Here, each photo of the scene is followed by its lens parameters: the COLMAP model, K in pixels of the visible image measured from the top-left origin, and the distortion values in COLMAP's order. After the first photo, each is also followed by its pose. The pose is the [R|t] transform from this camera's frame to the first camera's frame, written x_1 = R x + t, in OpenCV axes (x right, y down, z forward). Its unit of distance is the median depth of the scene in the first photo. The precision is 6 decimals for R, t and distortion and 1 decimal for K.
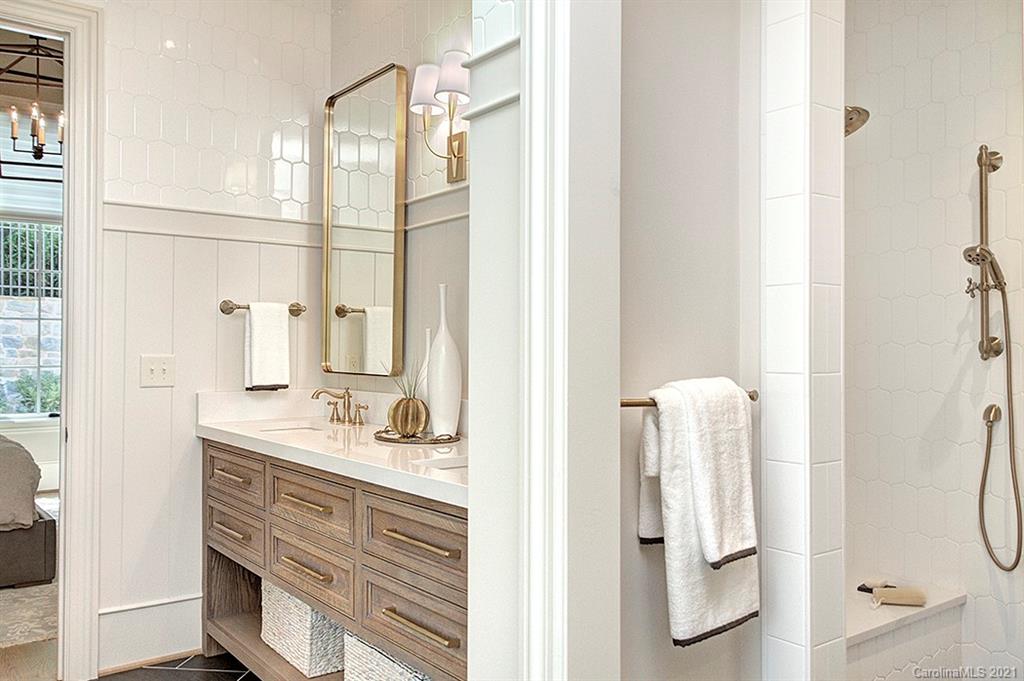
lens RADIAL K [[828.9, 0, 510.4], [0, 828.9, 319.9], [0, 0, 1]] dist [0.020632, 0.006363]
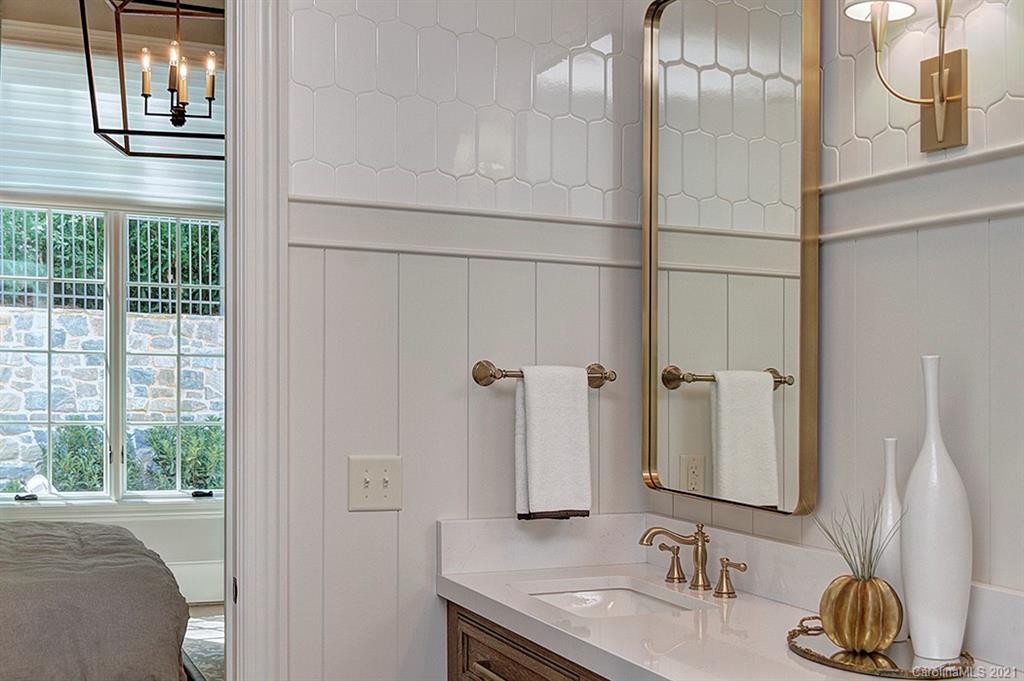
lens RADIAL K [[1117.0, 0, 545.5], [0, 1117.0, 344.0], [0, 0, 1]] dist [0.012576, 0.010055]
pose [[0.982639, 0.004210, -0.185482, -0.156588], [0.000232, 0.999714, 0.023916, -0.055715], [0.185530, -0.023544, 0.982356, 0.243596]]
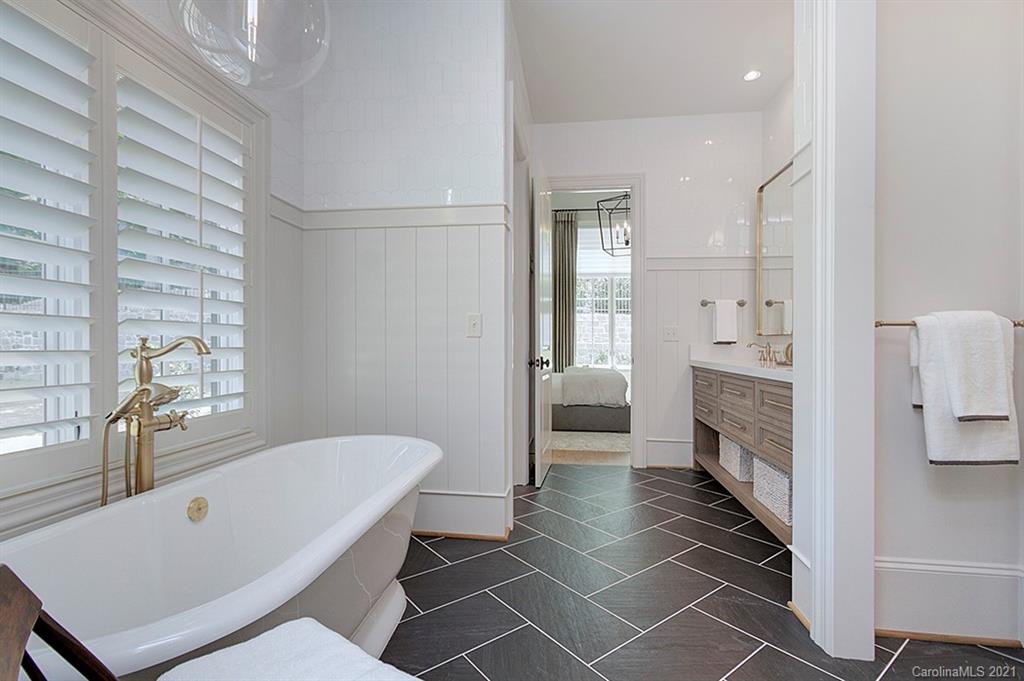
lens RADIAL K [[463.4, 0, 512.0], [0, 463.4, 340.5], [0, 0, 1]] dist [0.015353, -0.000111]
pose [[0.709572, 0.002159, -0.704629, 0.126649], [0.013319, 0.999776, 0.016475, 0.051169], [0.704507, -0.021075, 0.709384, -0.140217]]
